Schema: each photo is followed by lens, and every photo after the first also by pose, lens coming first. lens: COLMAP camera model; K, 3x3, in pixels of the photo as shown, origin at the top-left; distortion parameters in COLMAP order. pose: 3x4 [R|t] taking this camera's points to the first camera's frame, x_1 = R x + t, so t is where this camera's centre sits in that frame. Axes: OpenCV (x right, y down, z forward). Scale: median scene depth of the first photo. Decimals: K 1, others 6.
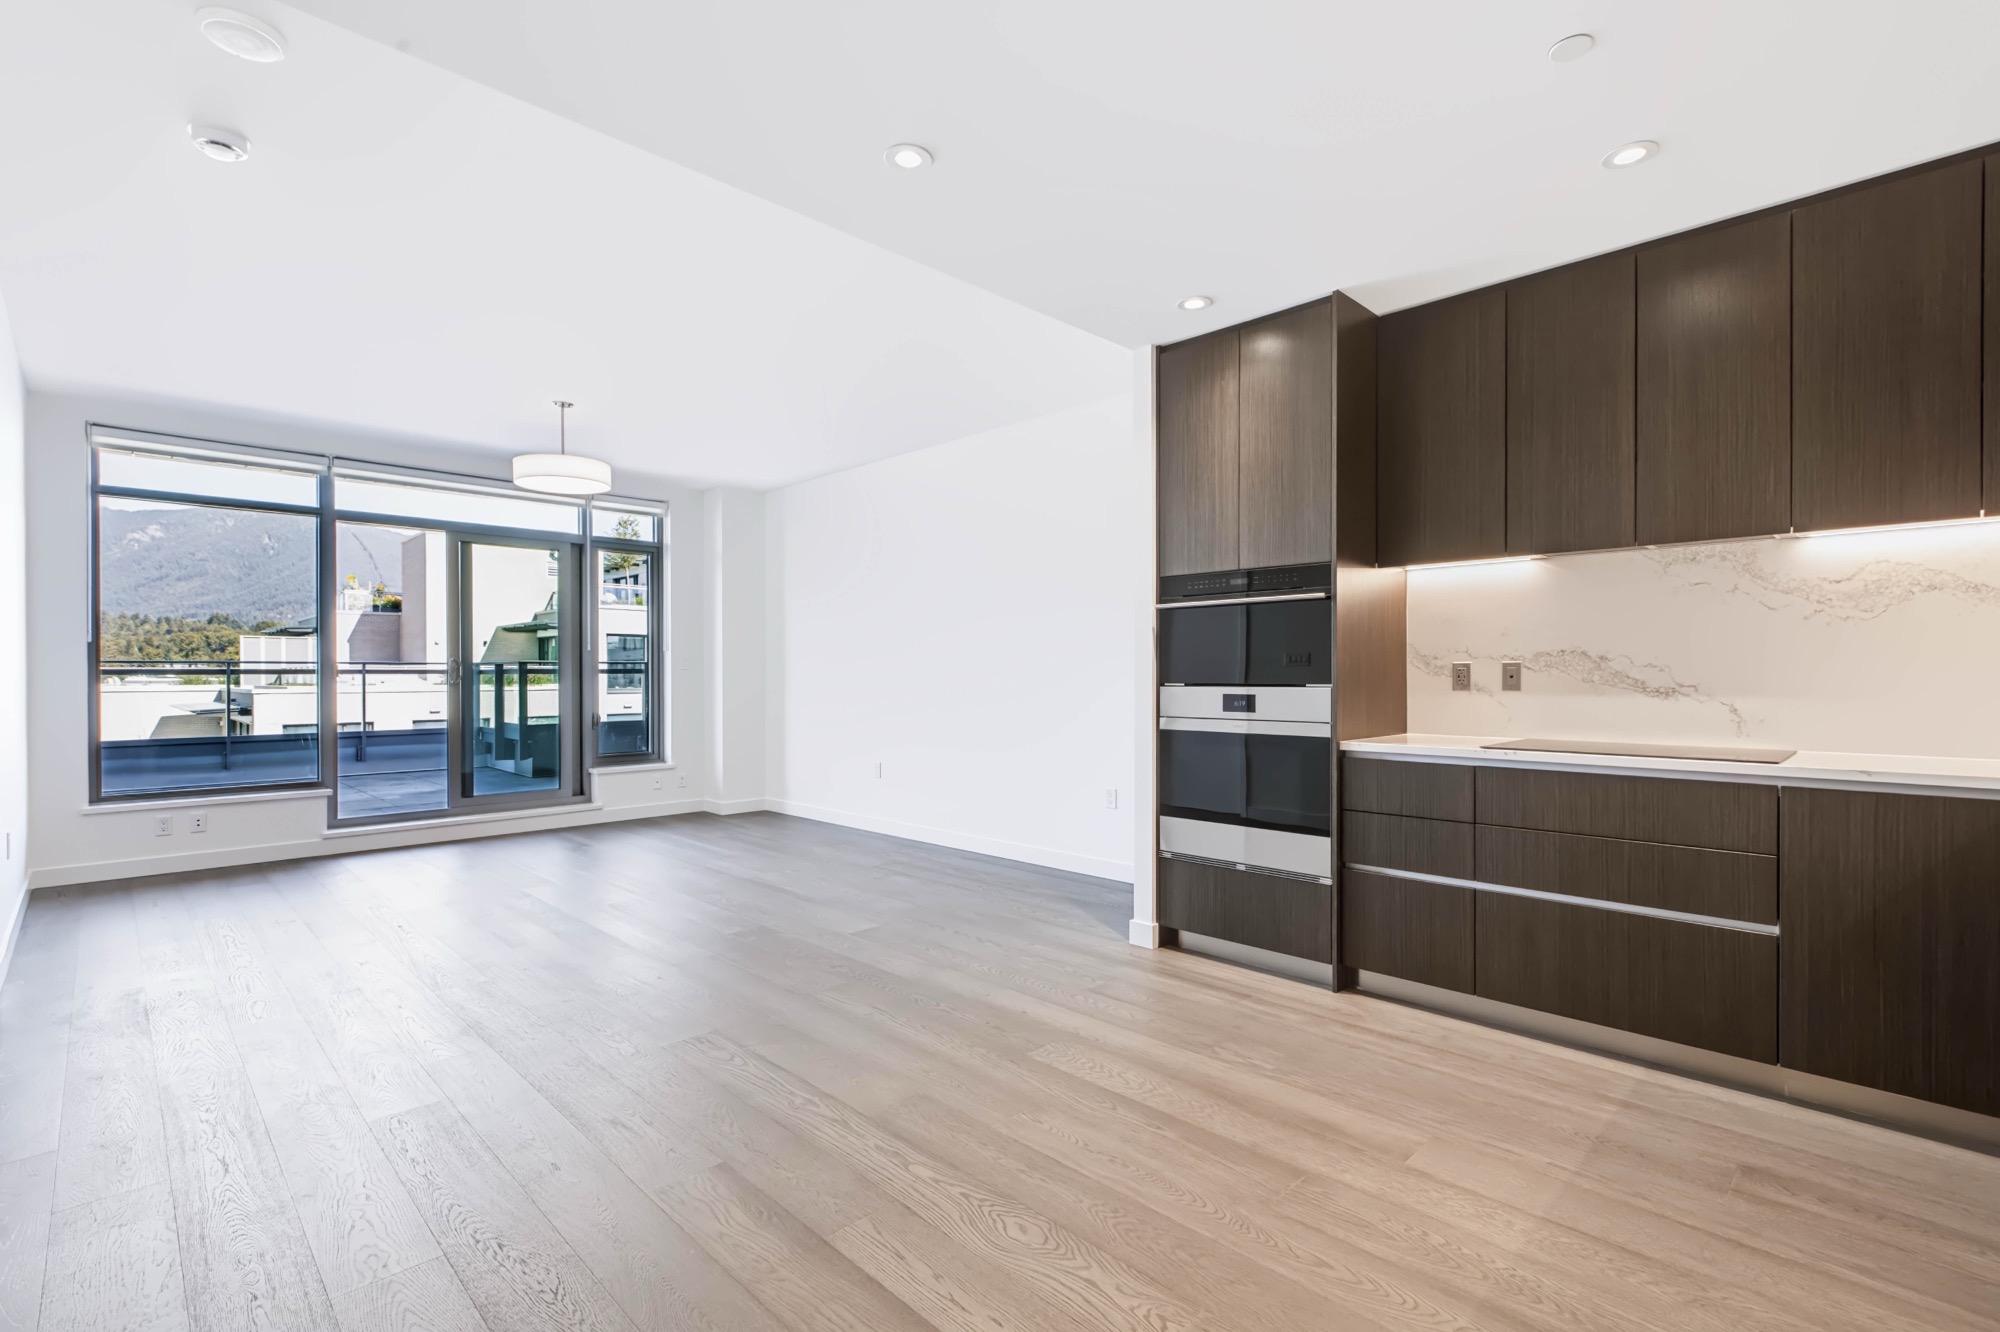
lens RADIAL K [[907.8, 0, 1005.2], [0, 907.8, 675.6], [0, 0, 1]] dist [0.005647, -0.001750]
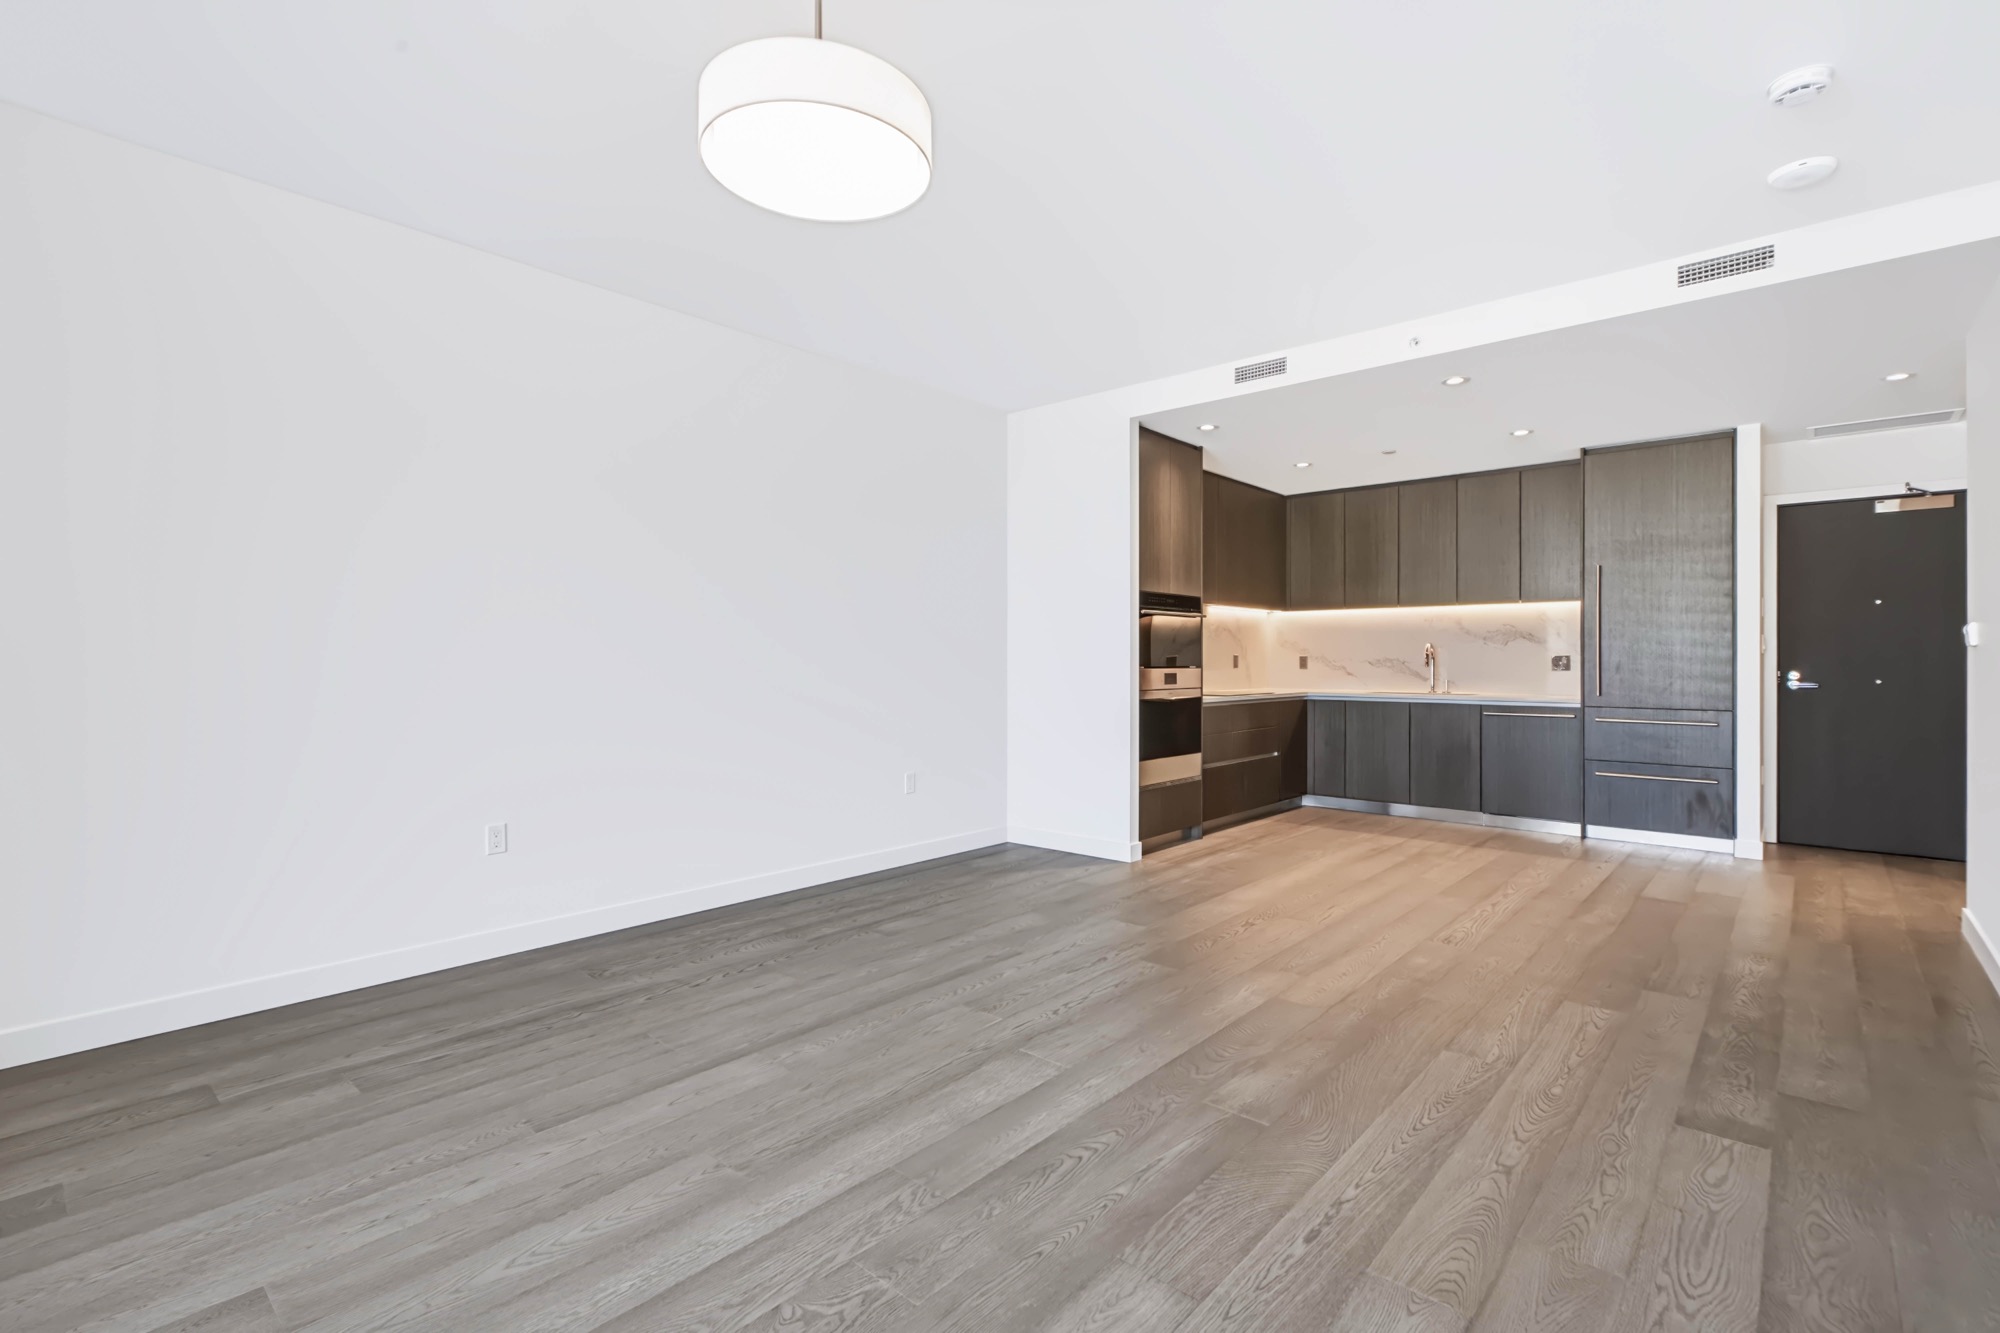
lens RADIAL K [[907.8, 0, 1016.2], [0, 907.8, 657.1], [0, 0, 1]] dist [0.005647, -0.001750]
pose [[-0.071487, 0.007145, 0.997416, -1.190042], [-0.001152, 0.999973, -0.007246, 0.005544], [-0.997441, -0.001667, -0.071476, 1.284223]]
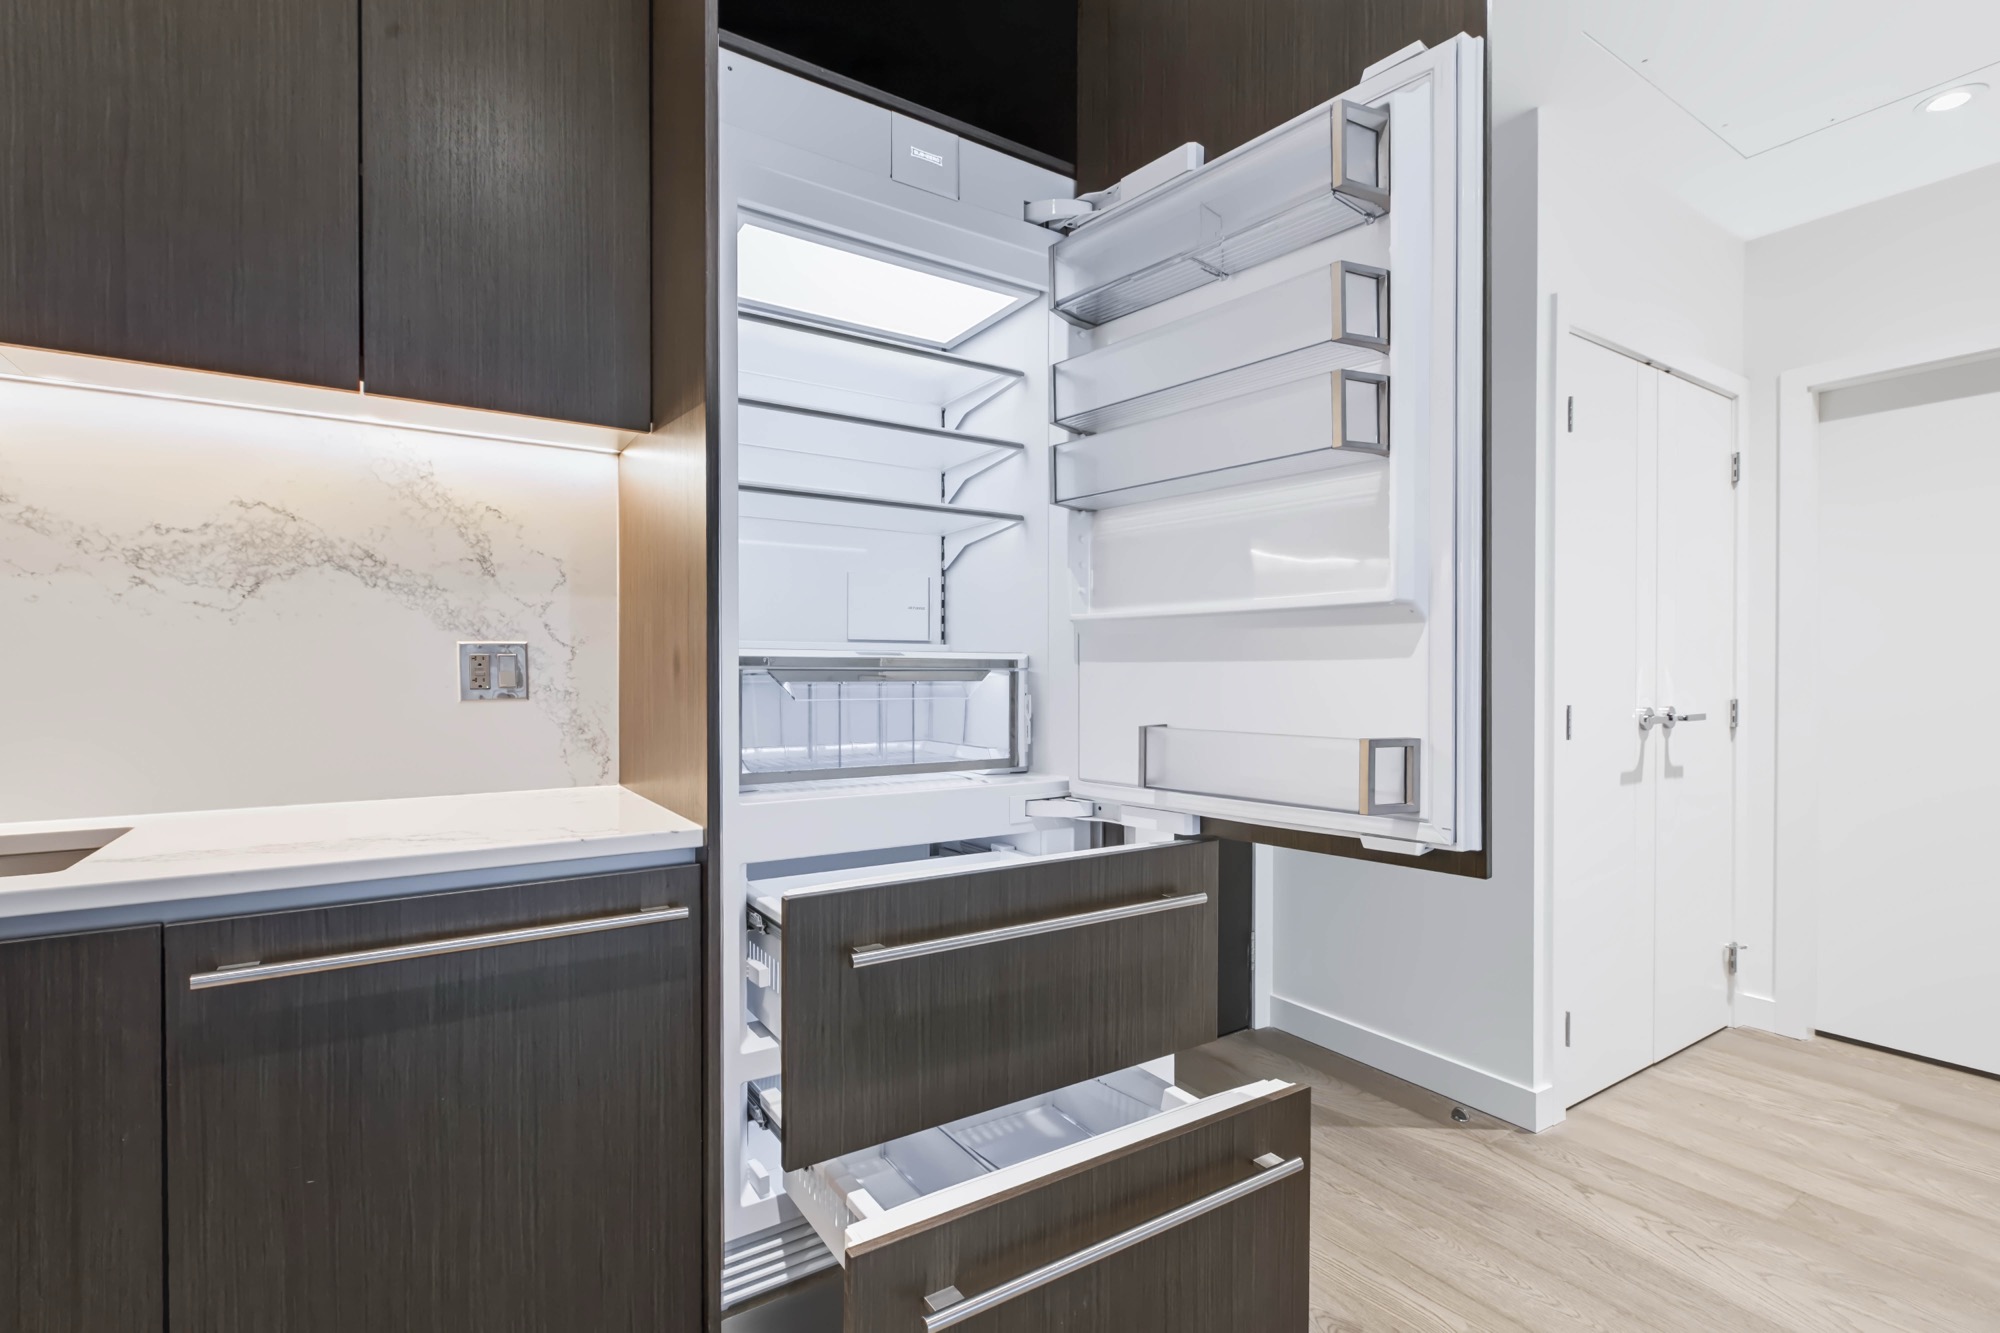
lens RADIAL K [[907.8, 0, 1033.3], [0, 907.8, 681.8], [0, 0, 1]] dist [0.005647, -0.001750]
pose [[-0.983454, 0.002584, 0.181141, 0.101311], [0.003017, 0.999993, 0.002116, 0.007366], [-0.181134, 0.002627, -0.983455, 0.536503]]
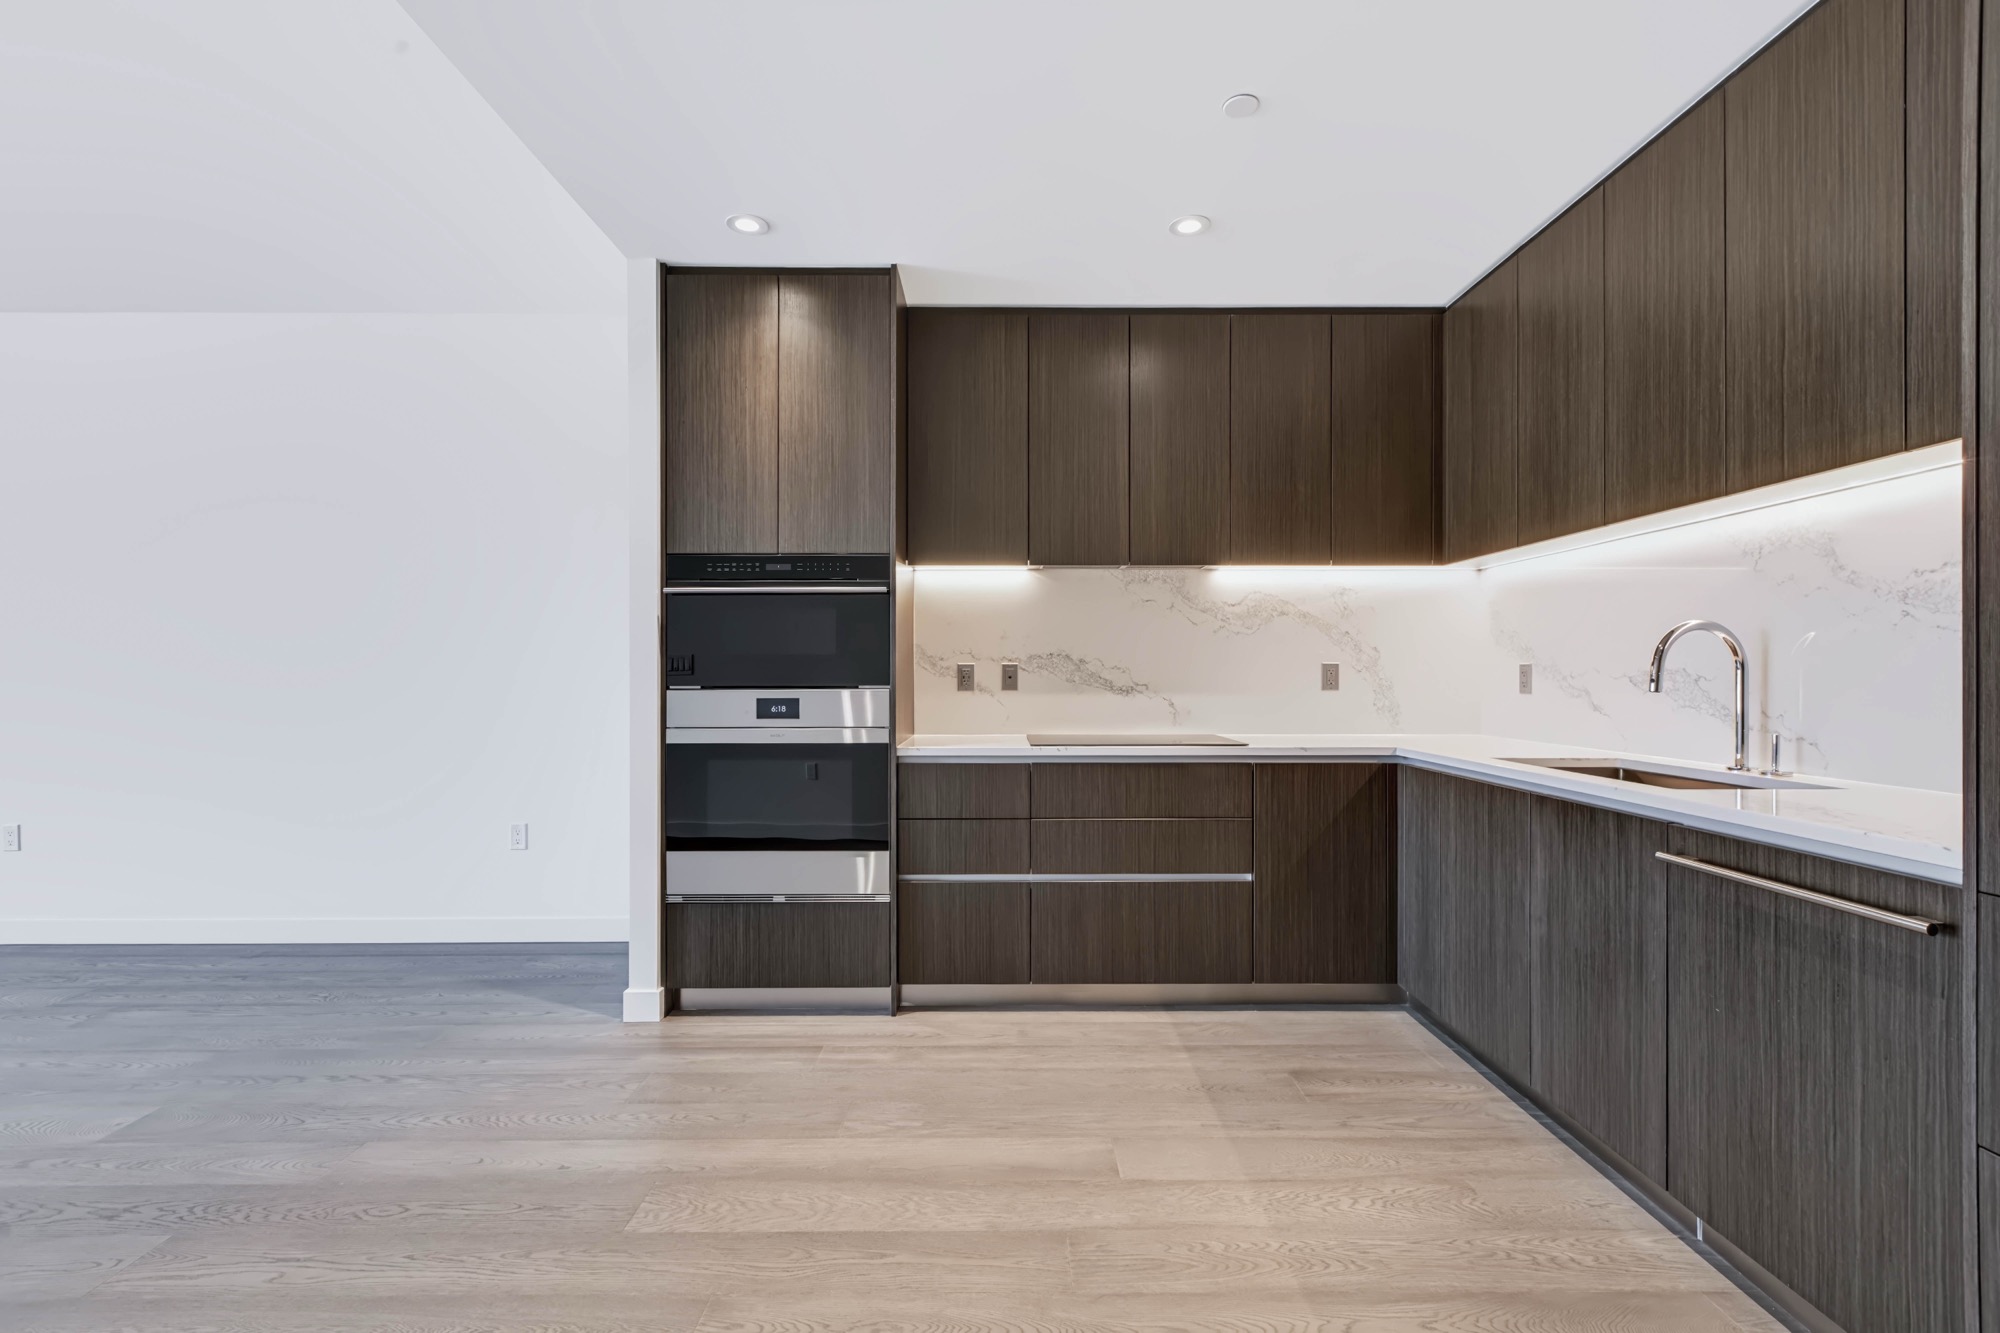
lens RADIAL K [[907.8, 0, 1003.3], [0, 907.8, 674.7], [0, 0, 1]] dist [0.005647, -0.001750]
pose [[0.702114, 0.001465, 0.712063, -0.191529], [0.000445, 0.999997, -0.002496, 0.000727], [-0.712064, 0.002069, 0.702111, 0.229372]]
